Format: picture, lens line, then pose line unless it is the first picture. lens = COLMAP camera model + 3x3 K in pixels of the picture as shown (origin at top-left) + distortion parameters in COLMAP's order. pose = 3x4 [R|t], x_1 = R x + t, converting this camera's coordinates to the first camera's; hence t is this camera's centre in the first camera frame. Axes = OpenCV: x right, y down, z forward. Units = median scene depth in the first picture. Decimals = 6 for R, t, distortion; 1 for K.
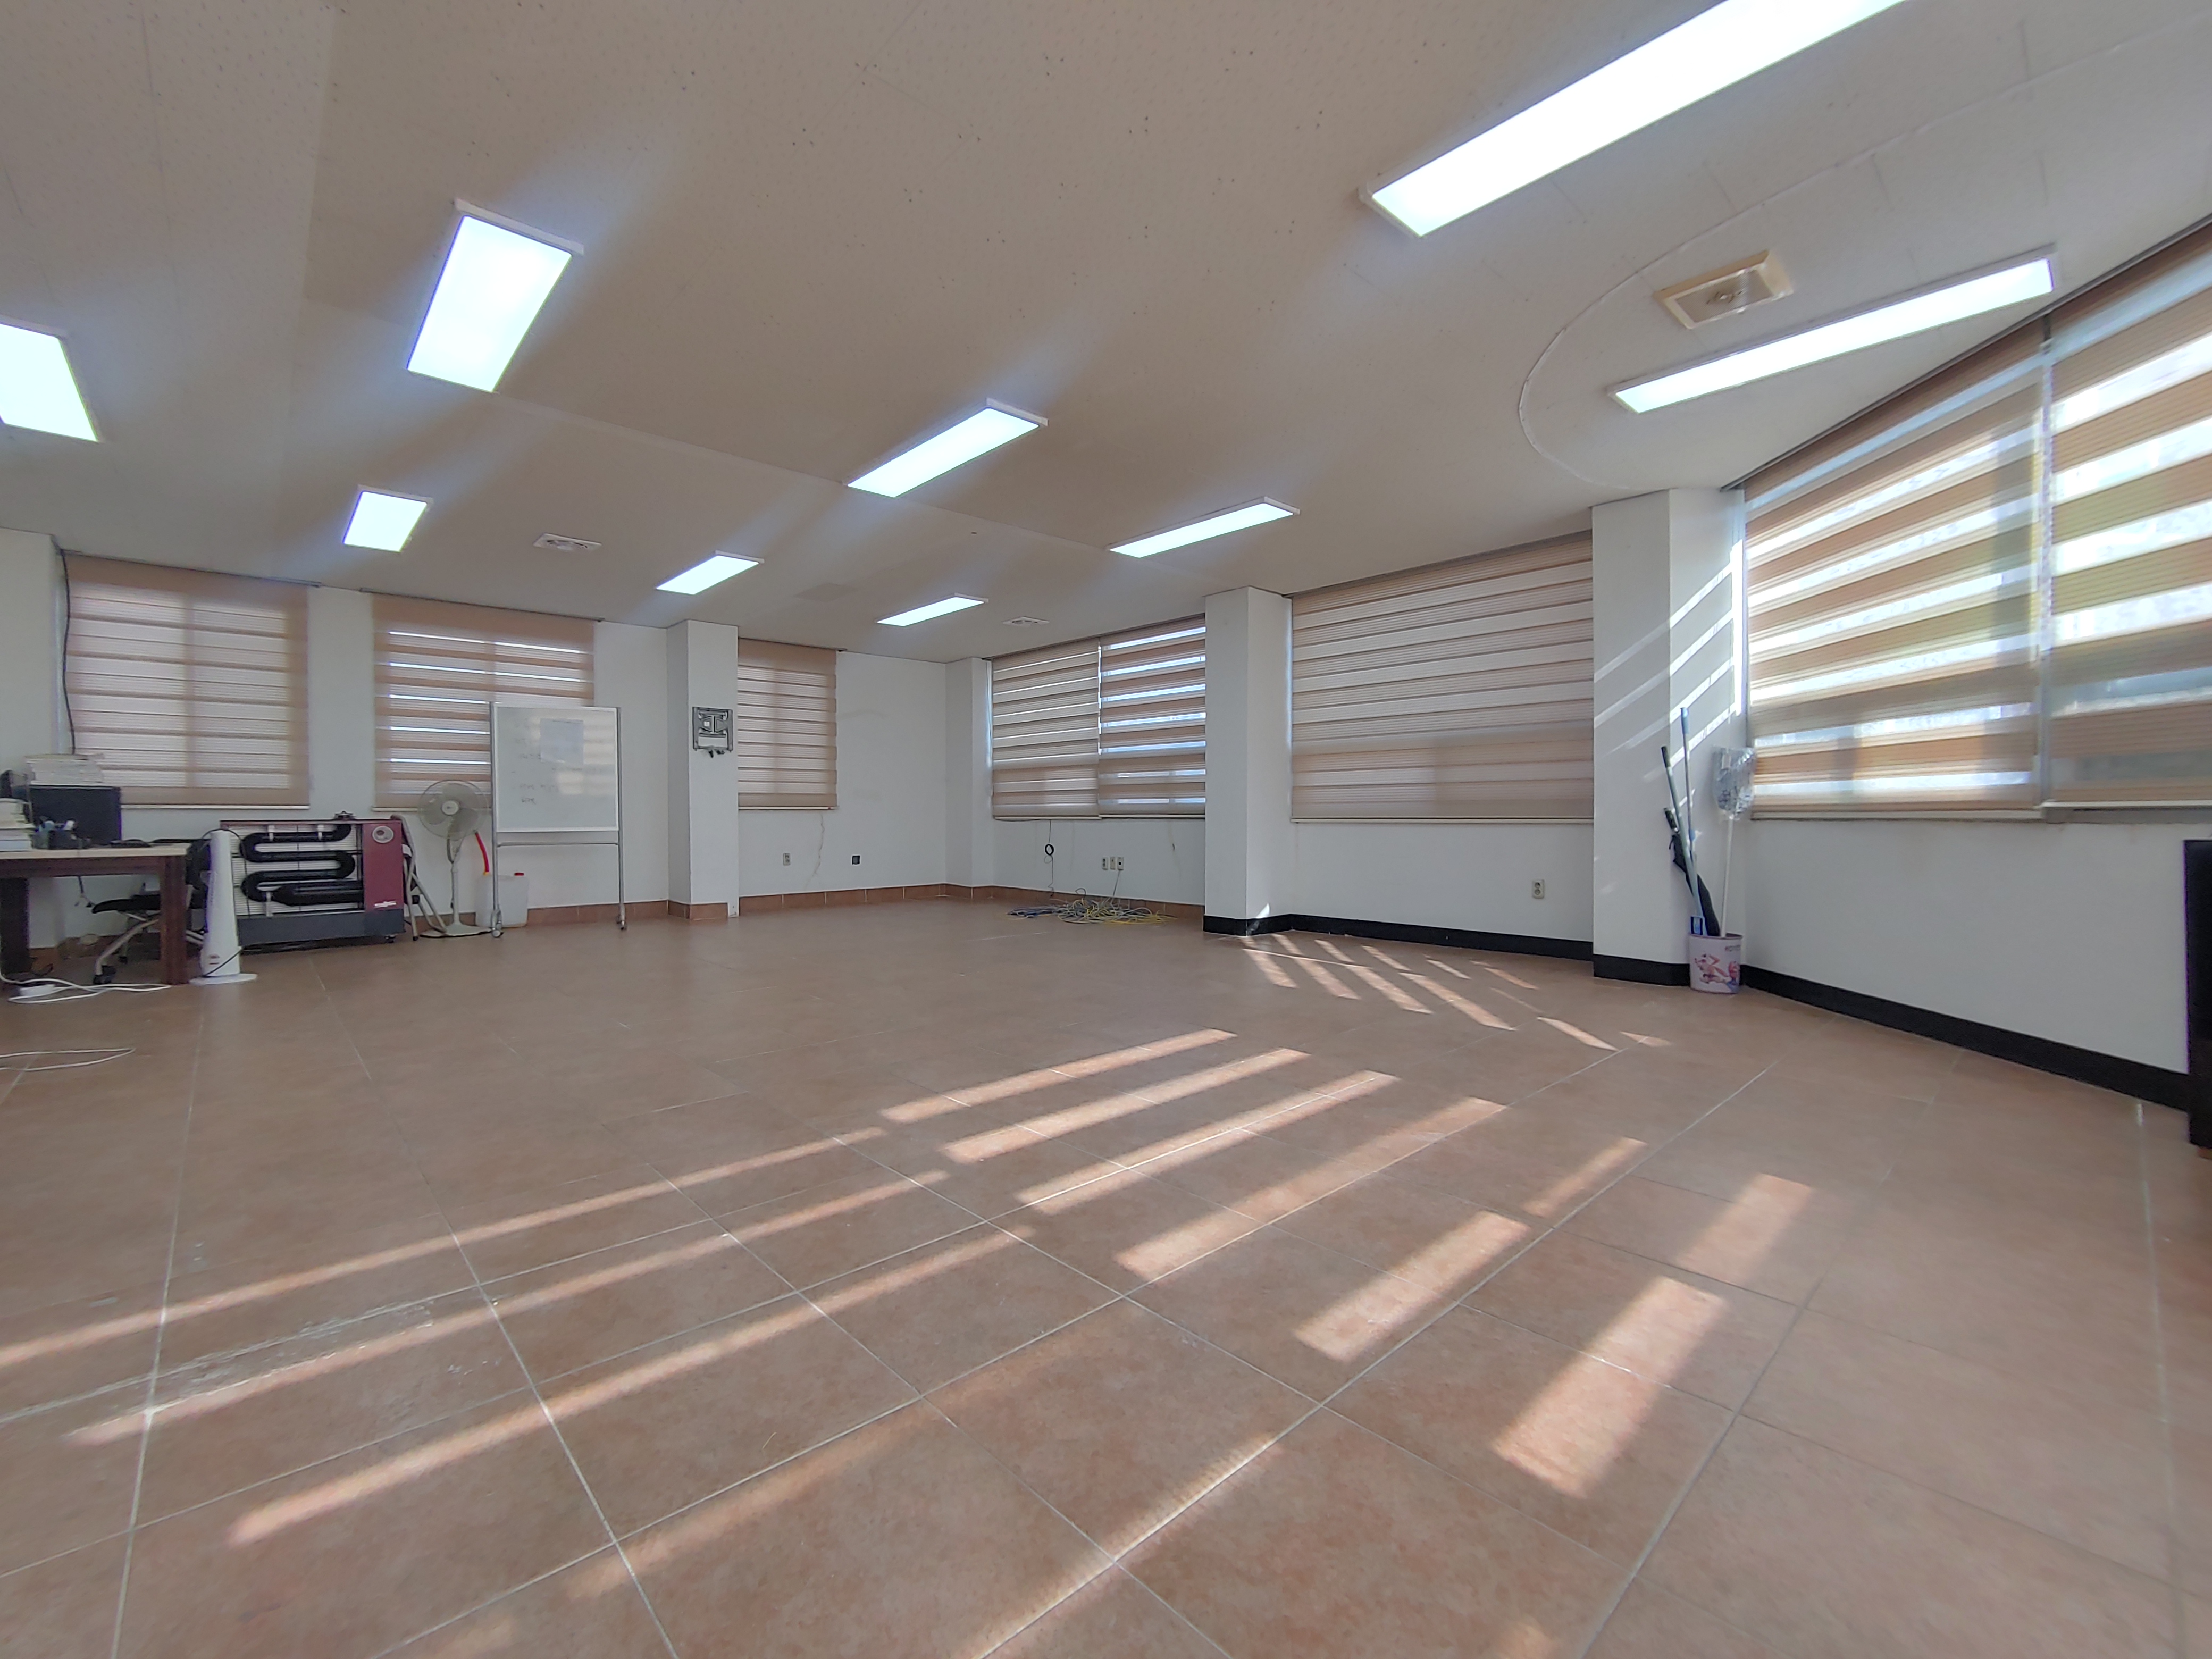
lens RADIAL K [[946.2, 0, 1109.1], [0, 946.2, 826.5], [0, 0, 1]] dist [0.002313, 0.000417]
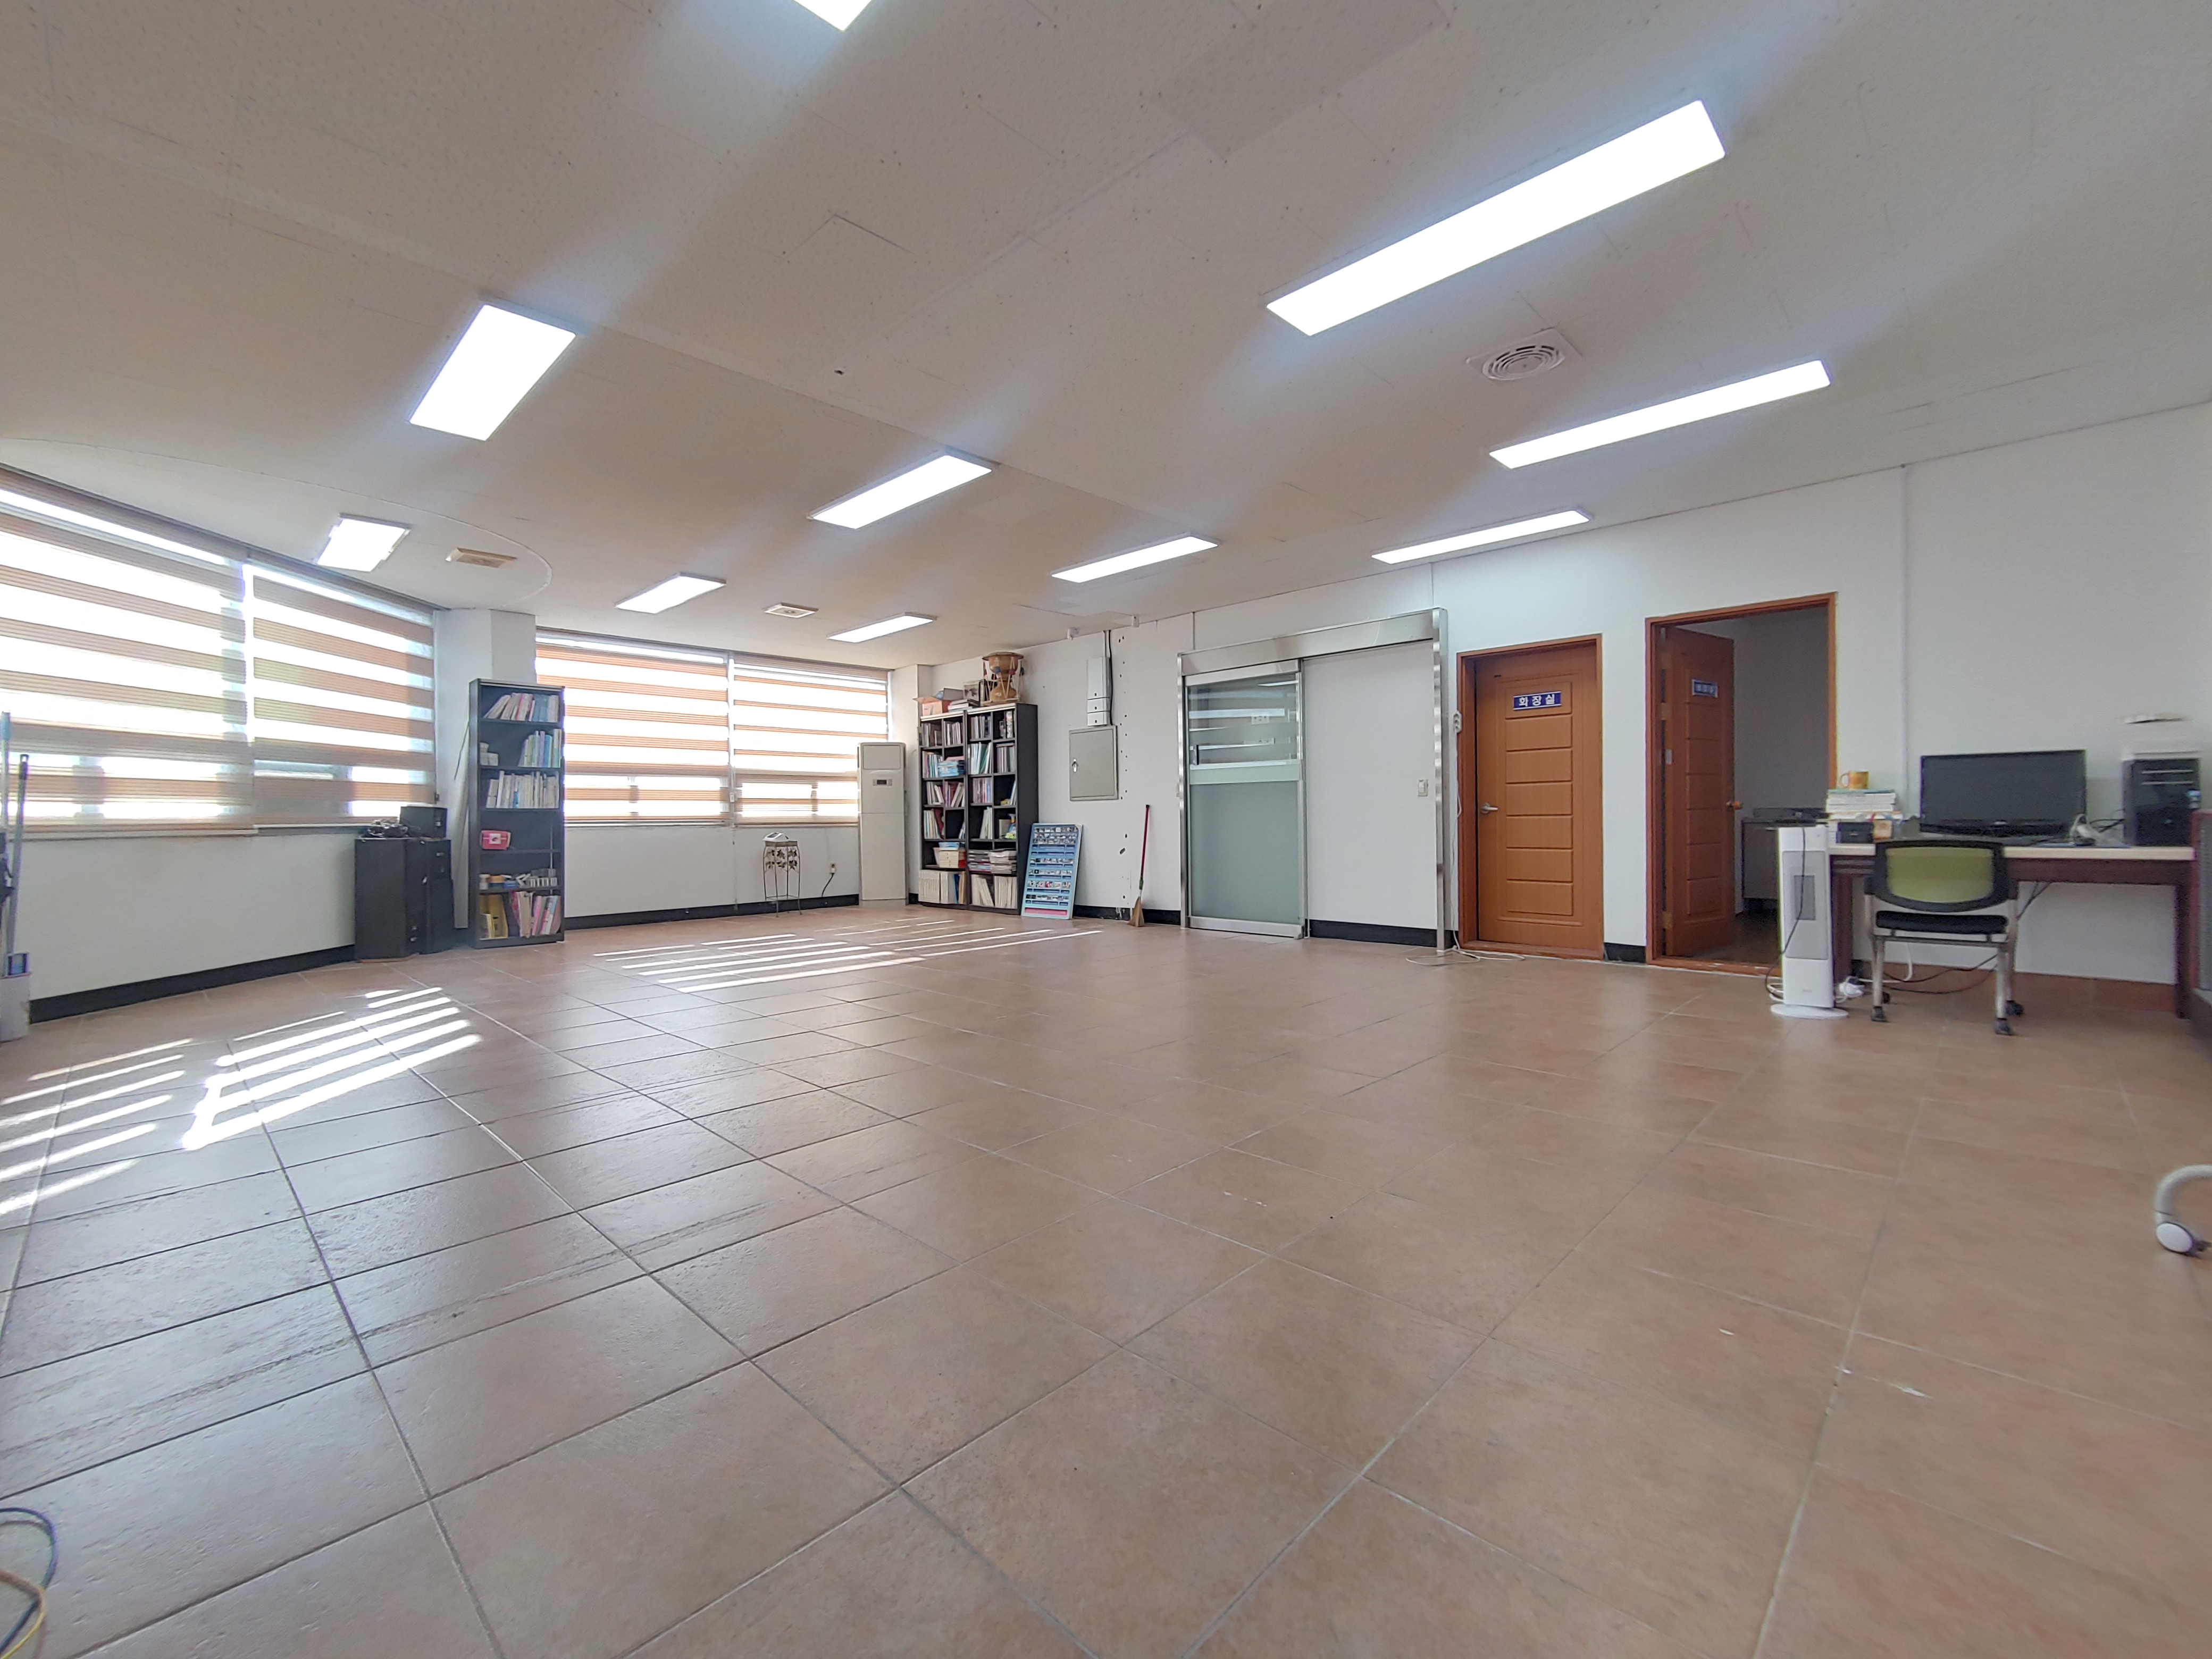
lens RADIAL K [[946.2, 0, 1109.1], [0, 946.2, 826.5], [0, 0, 1]] dist [0.002313, 0.000417]
pose [[-0.998337, 0.016147, -0.055333, -0.315316], [0.014927, 0.999638, 0.022389, -0.024679], [0.055675, 0.021526, -0.998217, 1.846344]]
